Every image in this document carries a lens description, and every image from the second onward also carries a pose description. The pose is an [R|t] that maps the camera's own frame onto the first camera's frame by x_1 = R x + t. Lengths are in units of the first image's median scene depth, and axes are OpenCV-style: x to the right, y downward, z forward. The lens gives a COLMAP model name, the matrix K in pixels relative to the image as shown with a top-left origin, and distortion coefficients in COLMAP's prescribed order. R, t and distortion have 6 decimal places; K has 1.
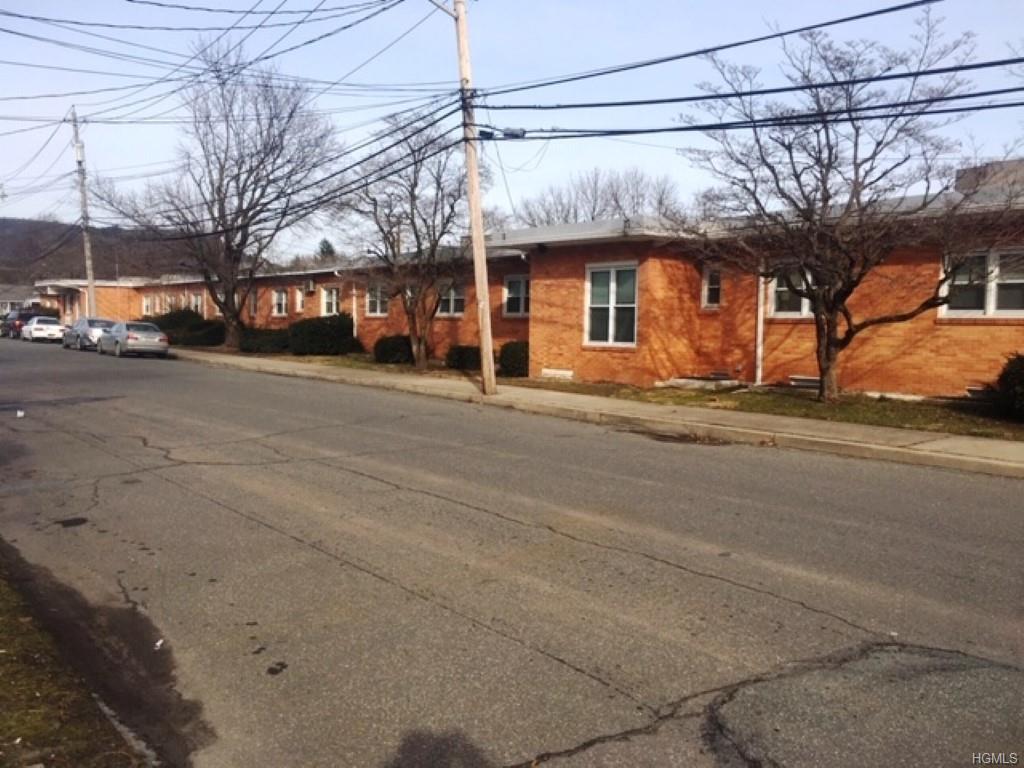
lens RADIAL K [[876.5, 0, 512.0], [0, 876.5, 384.0], [0, 0, 1]] dist [0.087274, -0.111678]
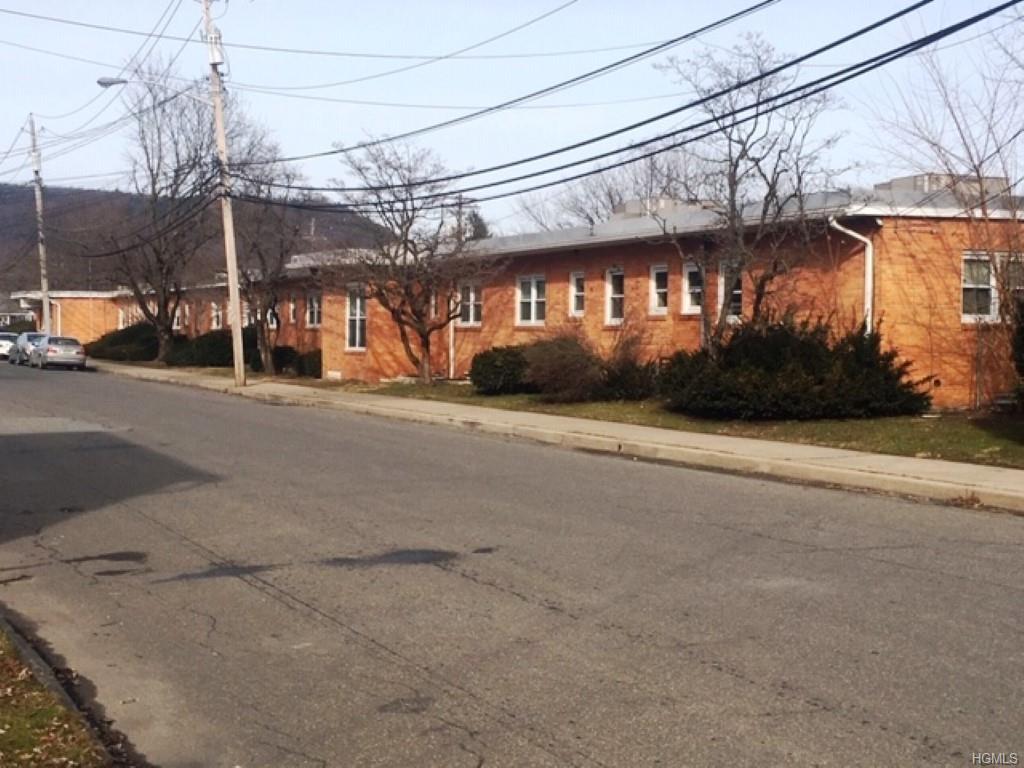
lens RADIAL K [[1503.4, 0, 512.0], [0, 1503.4, 384.0], [0, 0, 1]] dist [0.085655, -0.096280]
pose [[0.975732, -0.002835, -0.218950, 0.498425], [-0.005451, 0.999292, -0.037234, 0.051137], [0.218900, 0.037524, 0.975025, -0.635234]]
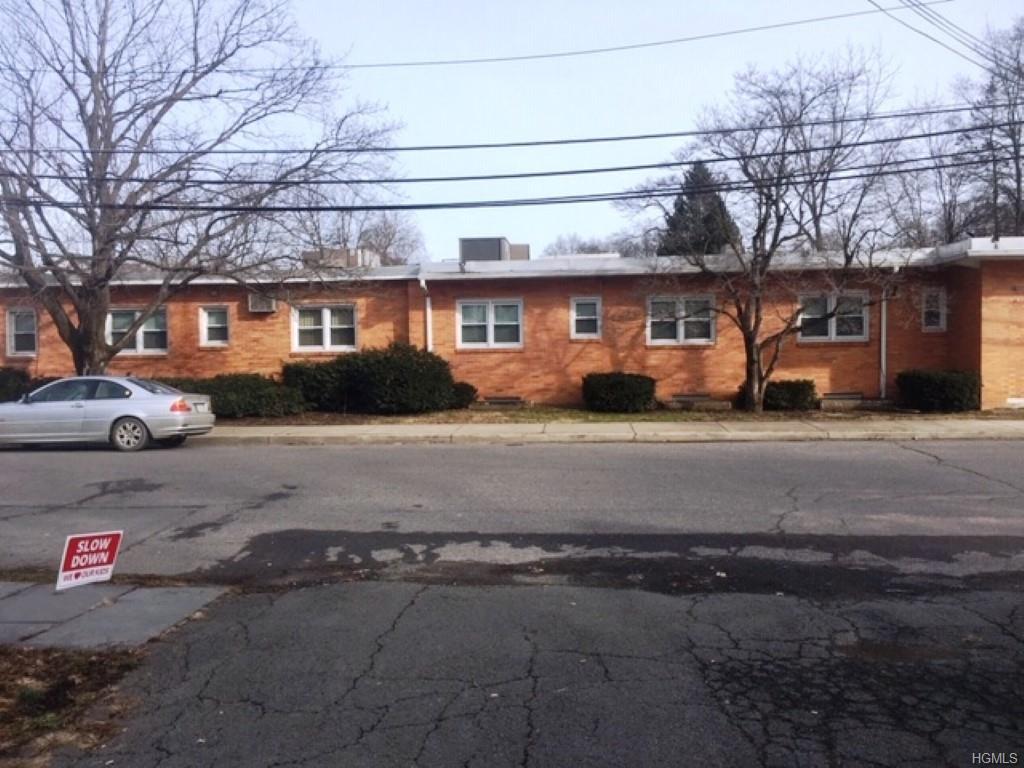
lens RADIAL K [[876.5, 0, 512.0], [0, 876.5, 384.0], [0, 0, 1]] dist [0.087274, -0.111678]
pose [[0.676582, -0.047532, 0.734832, -0.661036], [0.078409, 0.996891, -0.007710, -0.044111], [-0.732181, 0.062834, 0.678205, 0.528587]]
